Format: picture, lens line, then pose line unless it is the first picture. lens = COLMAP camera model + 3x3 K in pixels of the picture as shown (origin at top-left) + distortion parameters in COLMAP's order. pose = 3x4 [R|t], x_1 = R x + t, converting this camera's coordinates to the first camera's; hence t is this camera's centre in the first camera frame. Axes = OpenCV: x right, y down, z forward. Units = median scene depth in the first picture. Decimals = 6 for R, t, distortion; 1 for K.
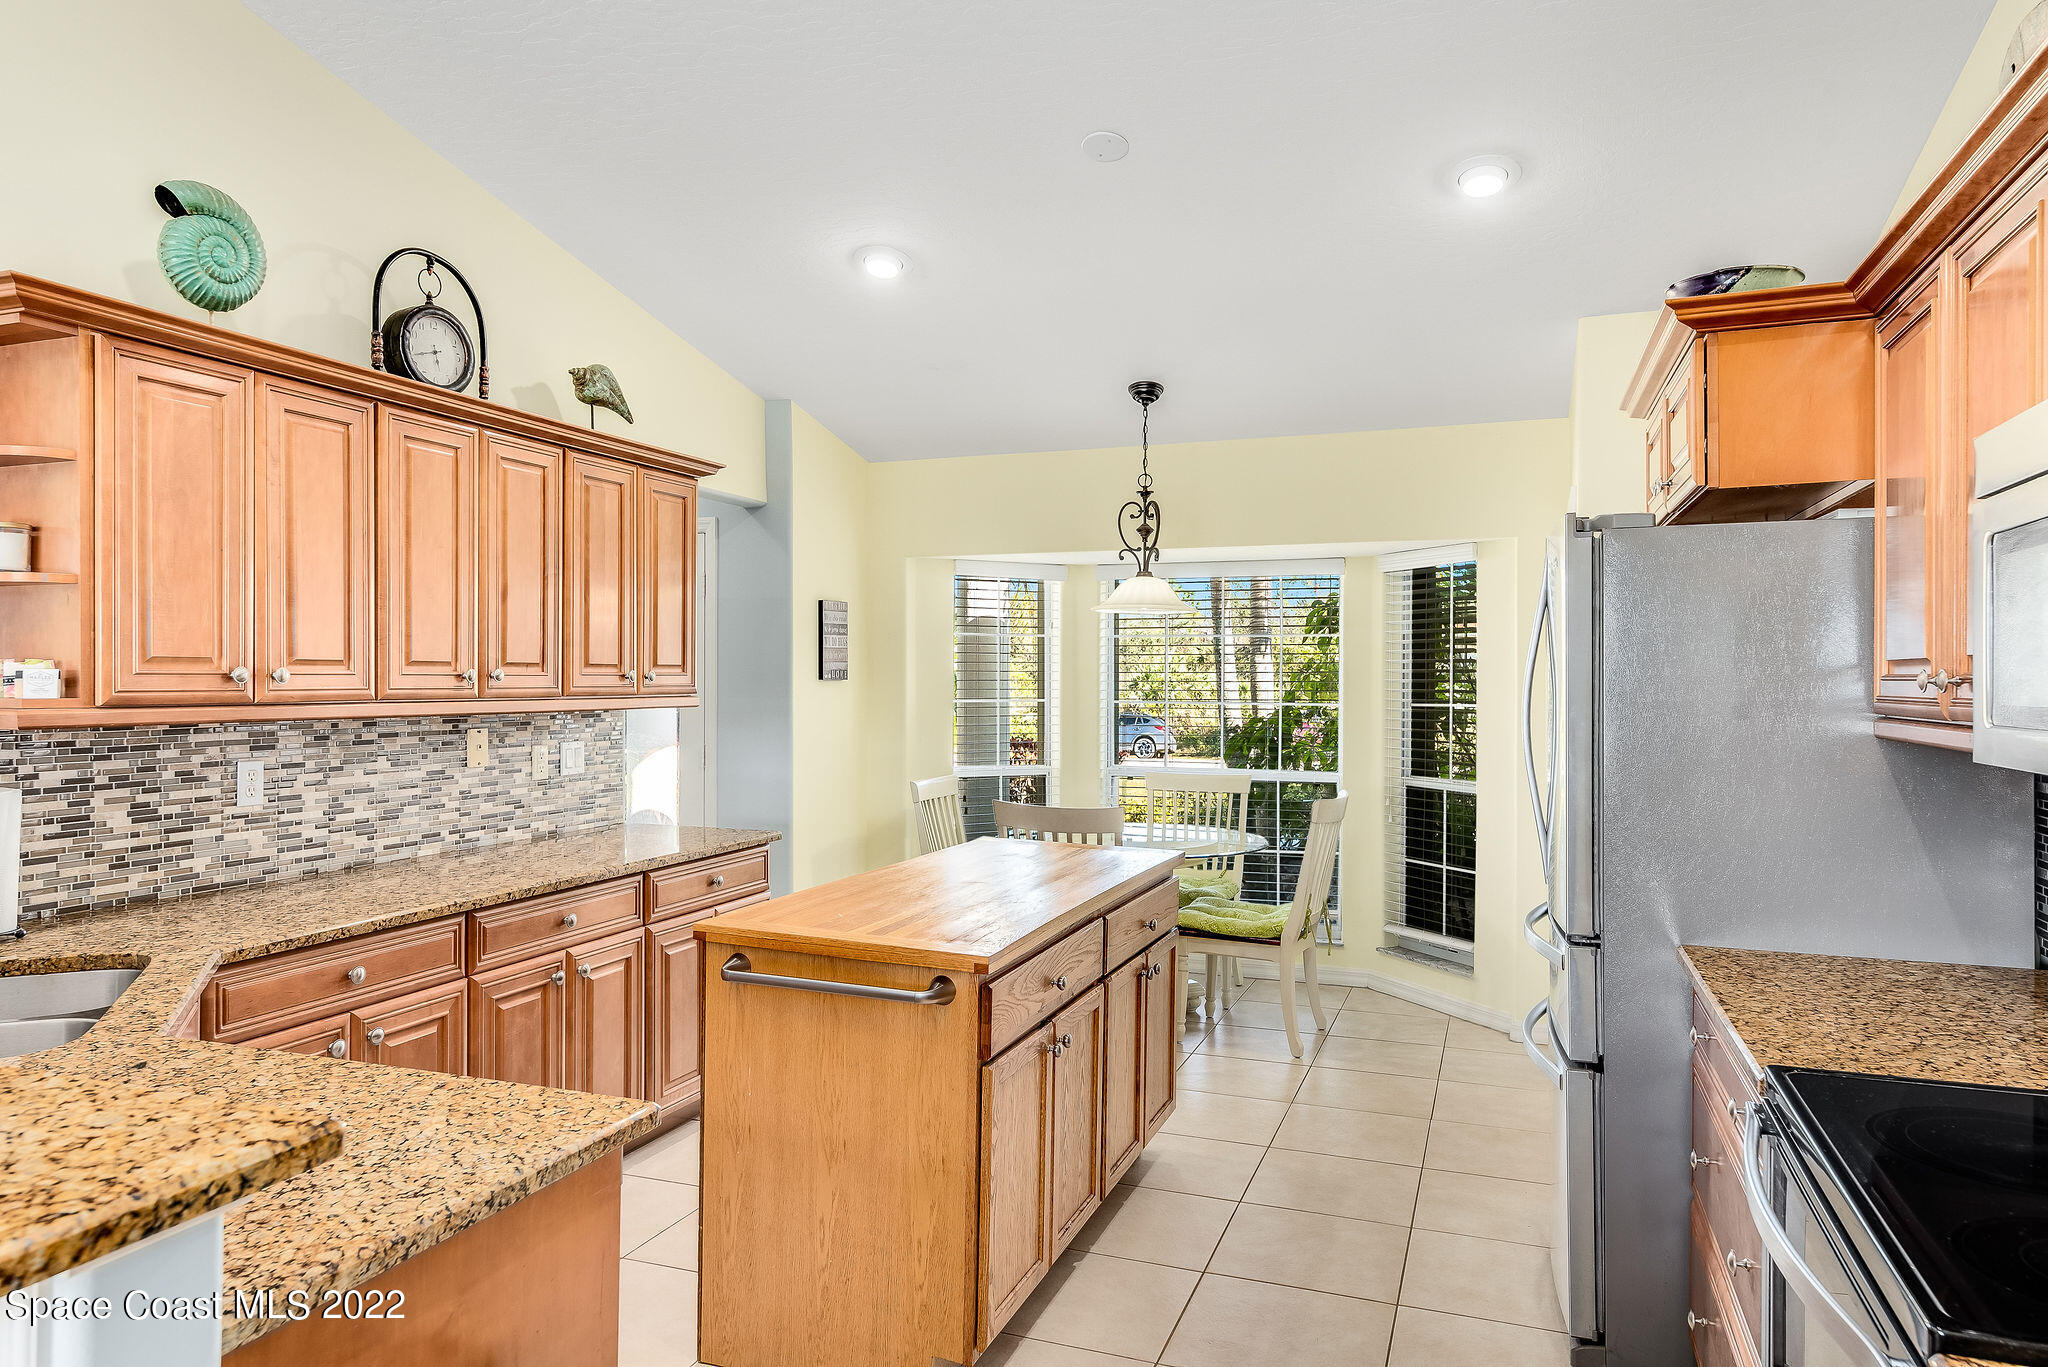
lens RADIAL K [[1295.3, 0, 1007.2], [0, 1295.3, 682.6], [0, 0, 1]] dist [0.000755, 0.000880]
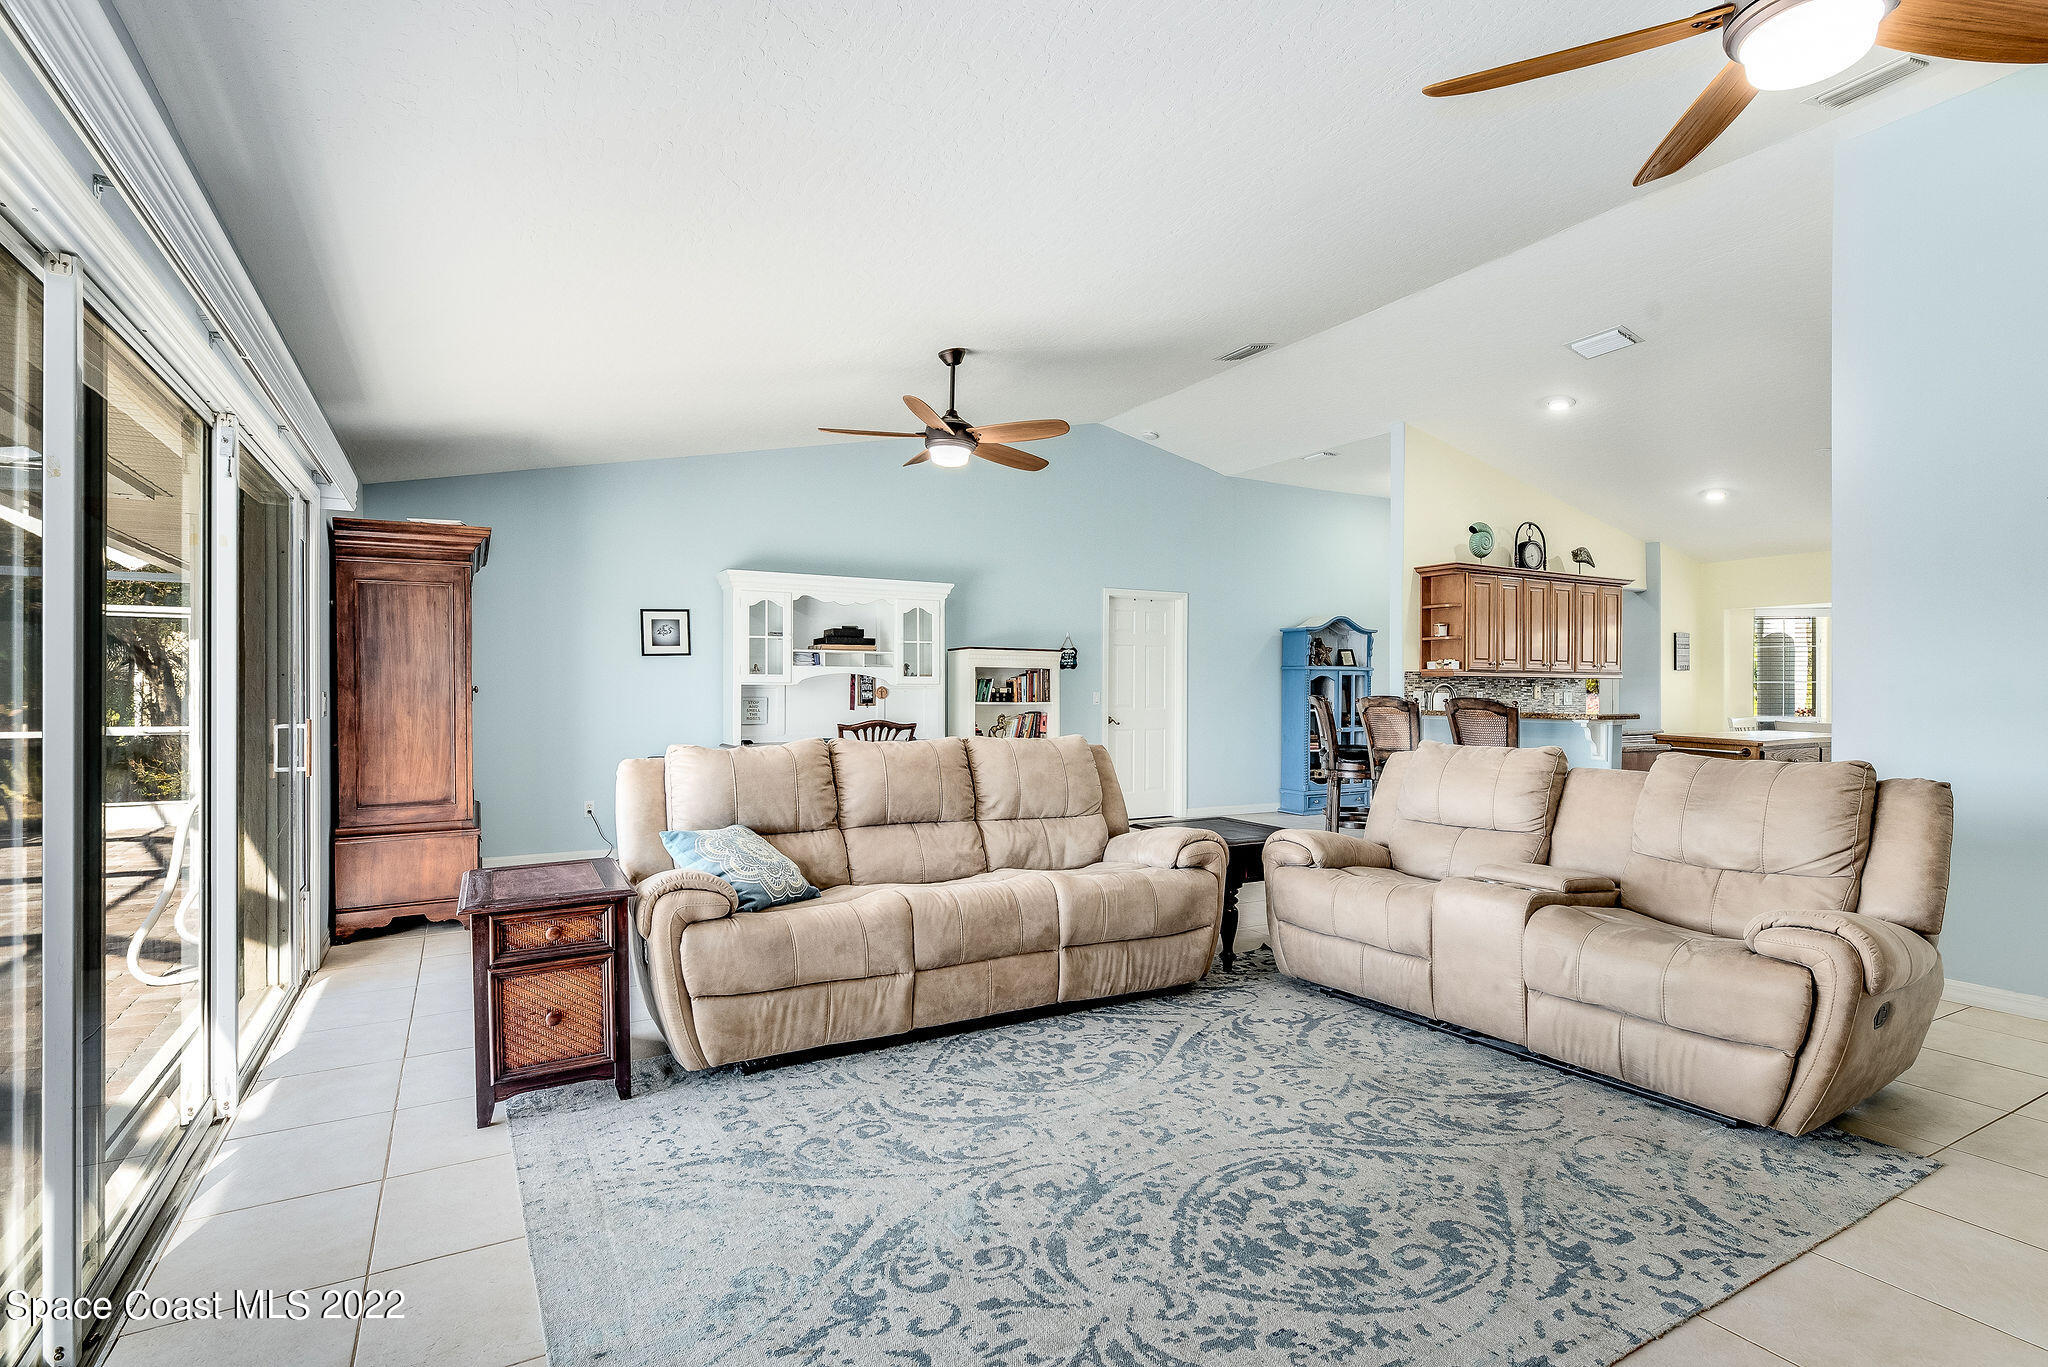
lens RADIAL K [[967.0, 0, 1025.6], [0, 967.0, 703.2], [0, 0, 1]] dist [0.008239, -0.002993]
pose [[0.770791, 0.007811, -0.637040, 0.081477], [-0.002412, 0.999953, 0.009342, 0.064862], [0.637084, -0.005664, 0.770774, -1.472171]]
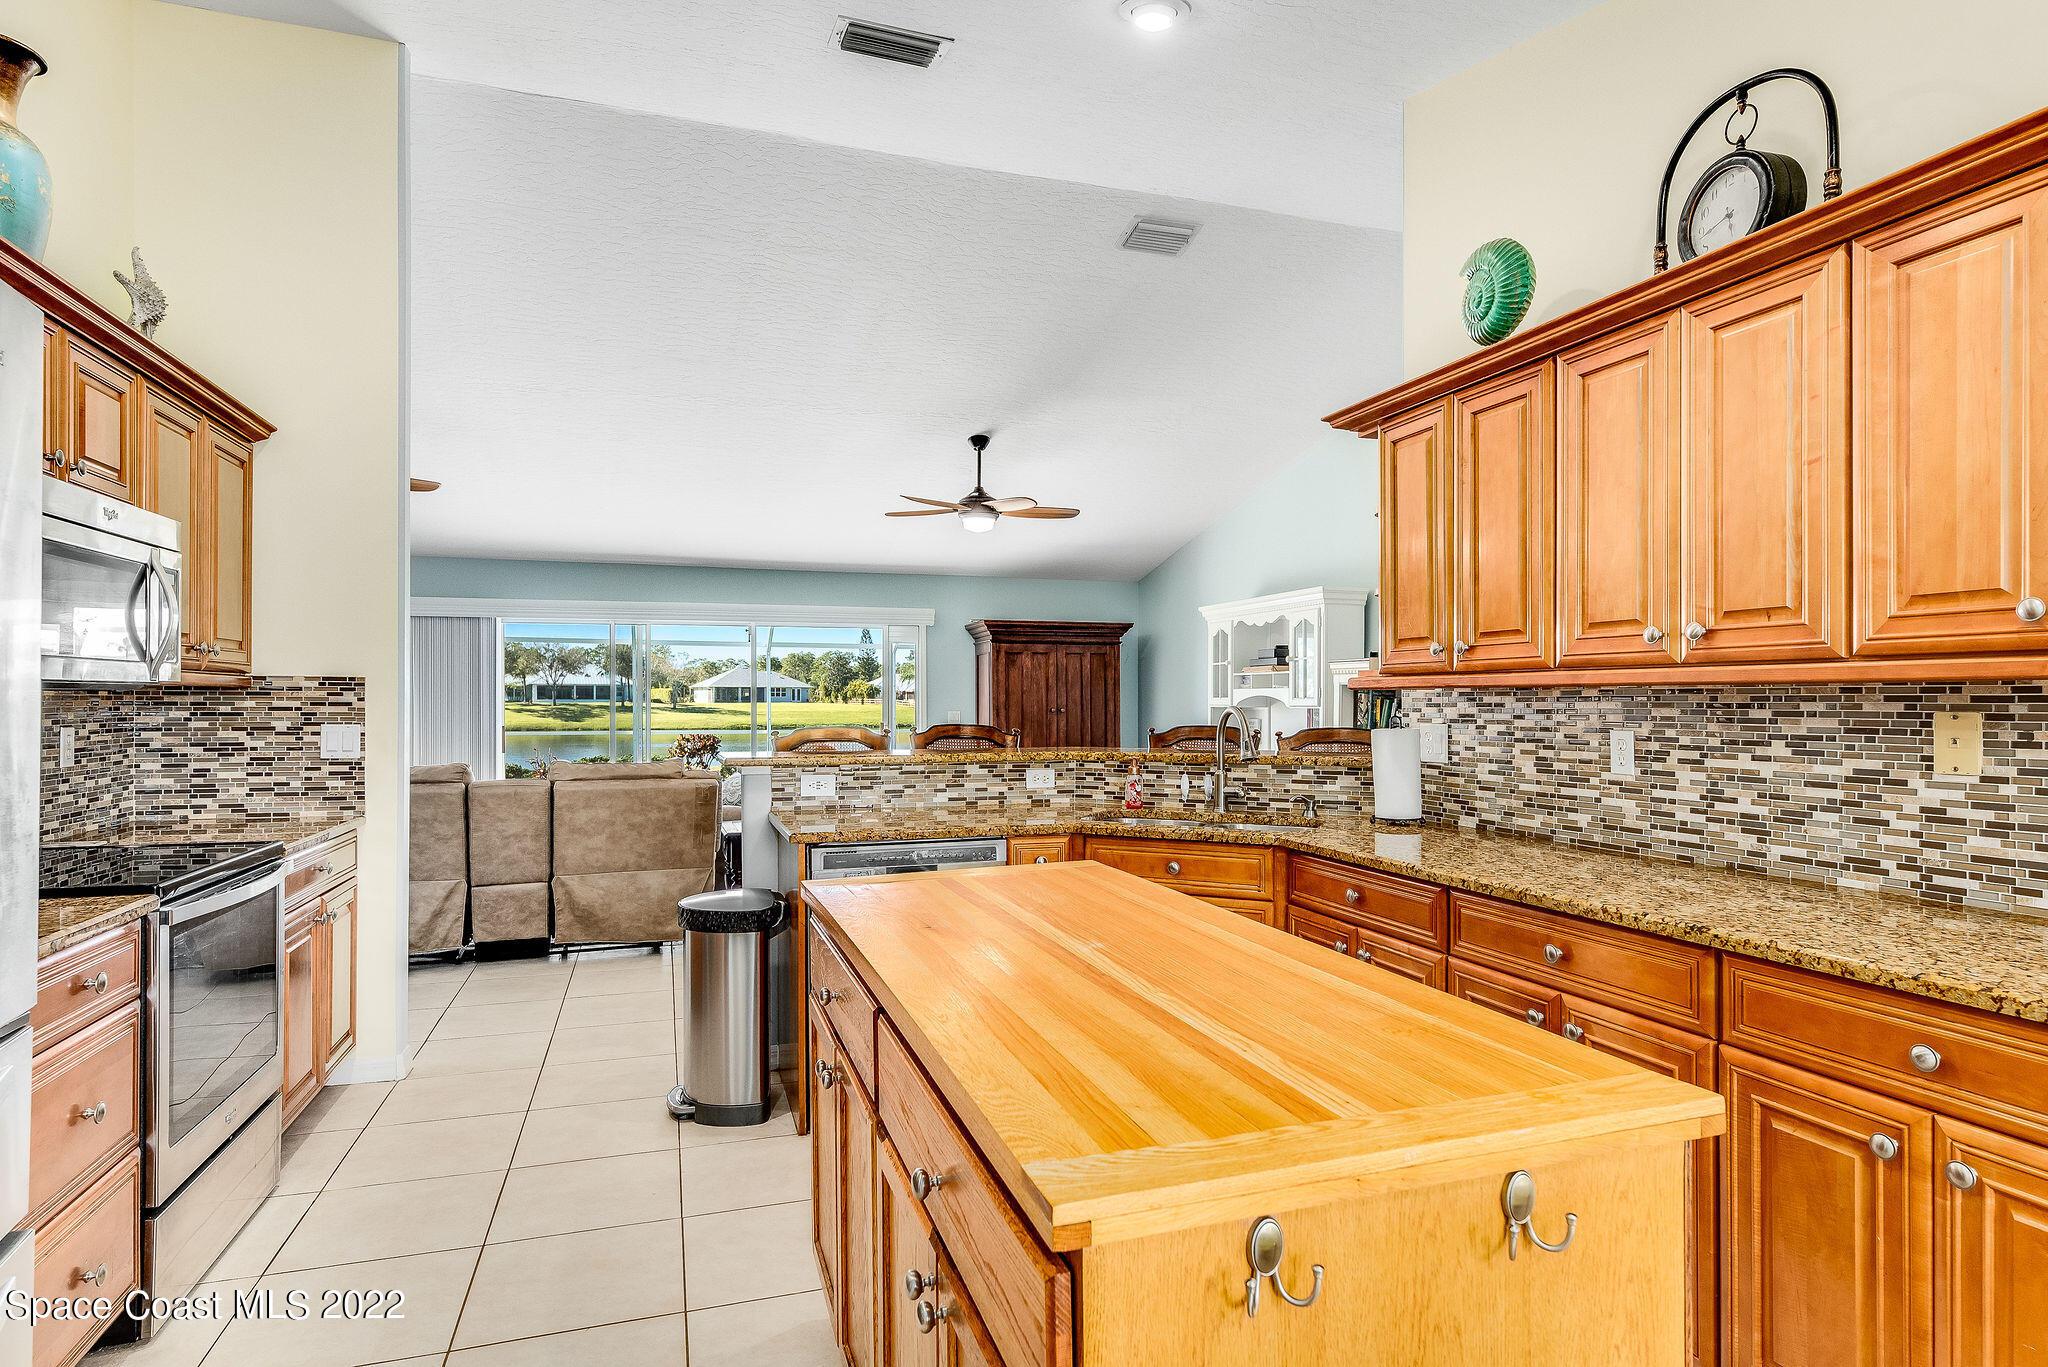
lens RADIAL K [[1094.6, 0, 1023.6], [0, 1094.6, 701.7], [0, 0, 1]] dist [0.009377, -0.003908]
pose [[-0.775832, -0.002418, -0.630935, 0.298956], [-0.003932, 0.999992, 0.001003, 0.035620], [0.630928, 0.003259, -0.775835, 1.258243]]
